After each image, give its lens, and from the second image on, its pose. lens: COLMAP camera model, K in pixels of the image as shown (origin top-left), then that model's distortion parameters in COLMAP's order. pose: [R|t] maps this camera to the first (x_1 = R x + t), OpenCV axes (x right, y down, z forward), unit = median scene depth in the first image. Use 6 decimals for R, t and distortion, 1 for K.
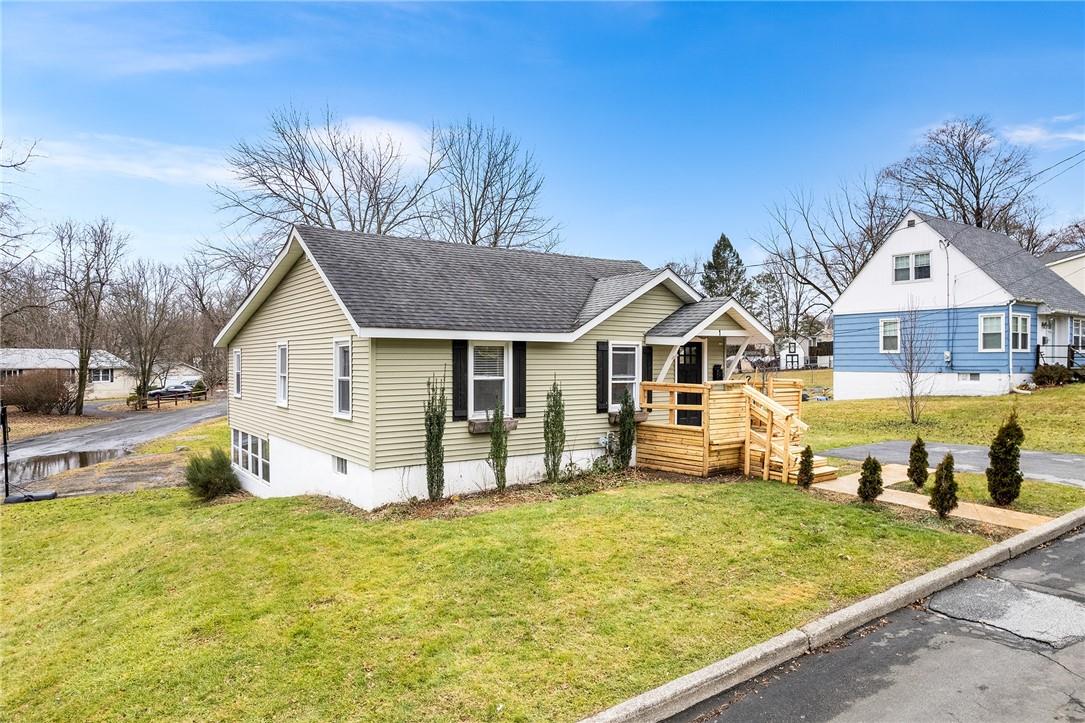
lens RADIAL K [[698.3, 0, 542.5], [0, 698.3, 361.5], [0, 0, 1]] dist [-0.064170, 0.053387]
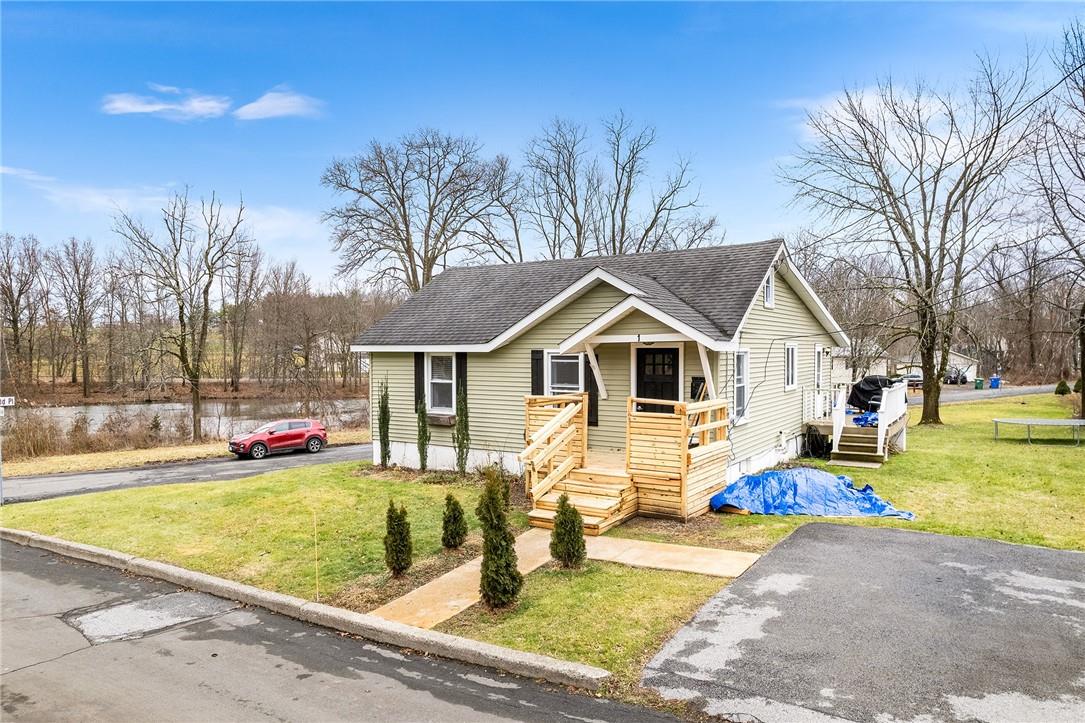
lens RADIAL K [[698.3, 0, 542.5], [0, 698.3, 361.5], [0, 0, 1]] dist [-0.064170, 0.053387]
pose [[0.376509, 0.016261, -0.926270, 1.159250], [0.005491, 0.999789, 0.019784, -0.036444], [0.926396, -0.012535, 0.376341, 0.699923]]
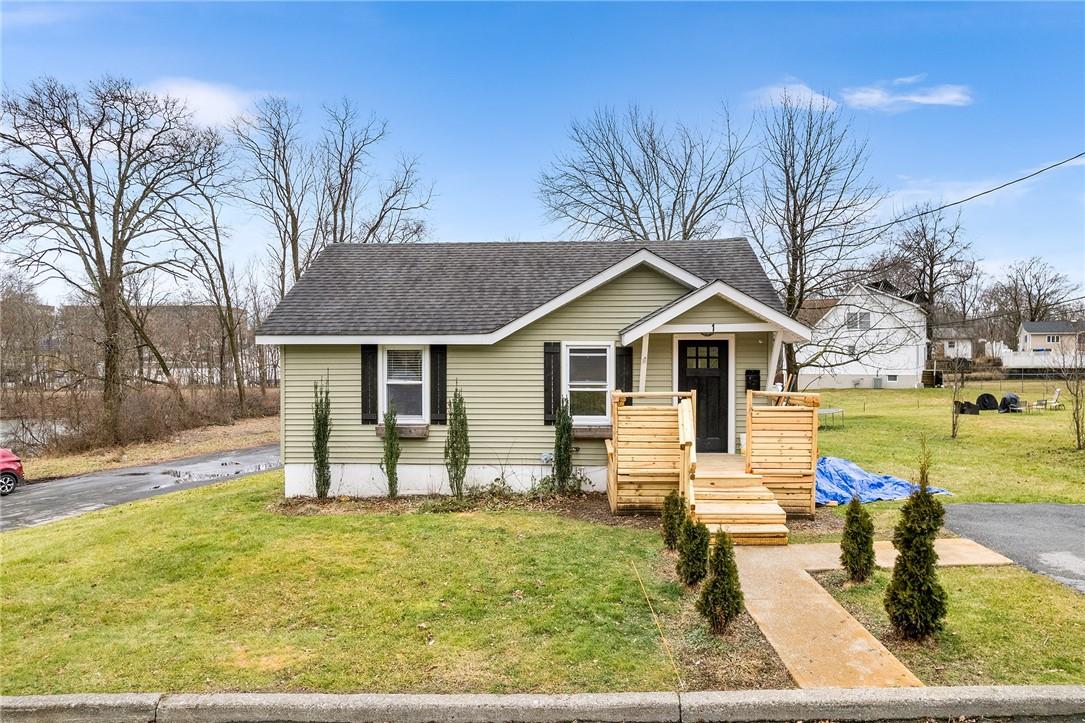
lens RADIAL K [[698.3, 0, 542.5], [0, 698.3, 361.5], [0, 0, 1]] dist [-0.064170, 0.053387]
pose [[0.780824, 0.002001, -0.624748, 0.693710], [0.001711, 0.999984, 0.005341, -0.010920], [0.624749, -0.005240, 0.780808, 0.355289]]
